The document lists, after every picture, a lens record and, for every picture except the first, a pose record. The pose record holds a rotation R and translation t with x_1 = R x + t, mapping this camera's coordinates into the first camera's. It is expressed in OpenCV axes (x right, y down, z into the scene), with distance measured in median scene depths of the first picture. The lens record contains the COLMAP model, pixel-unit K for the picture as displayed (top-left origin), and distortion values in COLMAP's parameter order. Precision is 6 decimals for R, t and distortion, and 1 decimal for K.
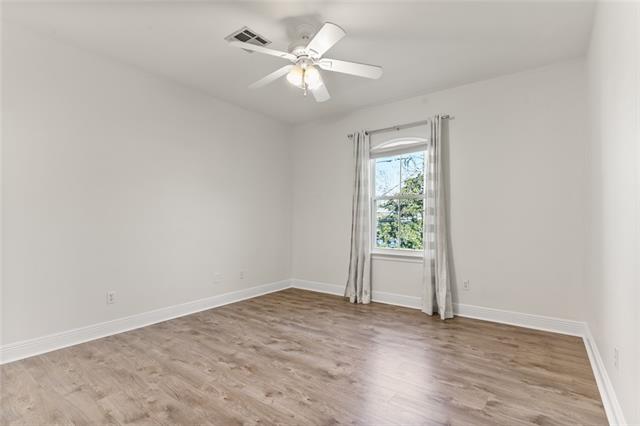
lens RADIAL K [[306.6, 0, 319.8], [0, 306.6, 217.1], [0, 0, 1]] dist [-0.000552, -0.000359]
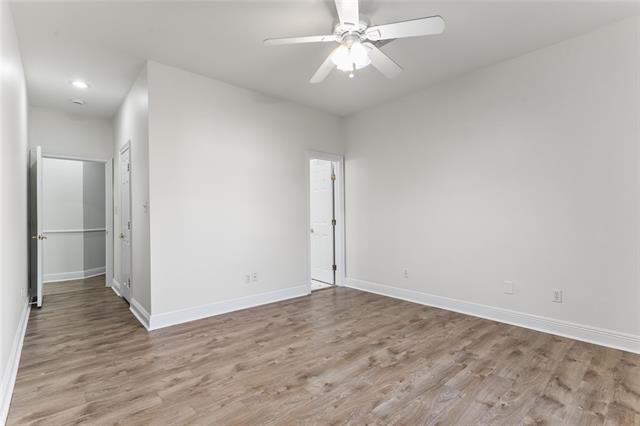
lens RADIAL K [[306.6, 0, 319.8], [0, 306.6, 217.1], [0, 0, 1]] dist [-0.000552, -0.000359]
pose [[-0.209458, 0.007559, -0.977788, 0.719296], [0.016497, 0.999855, 0.004196, 0.009083], [0.977679, -0.015252, -0.209552, 0.932508]]
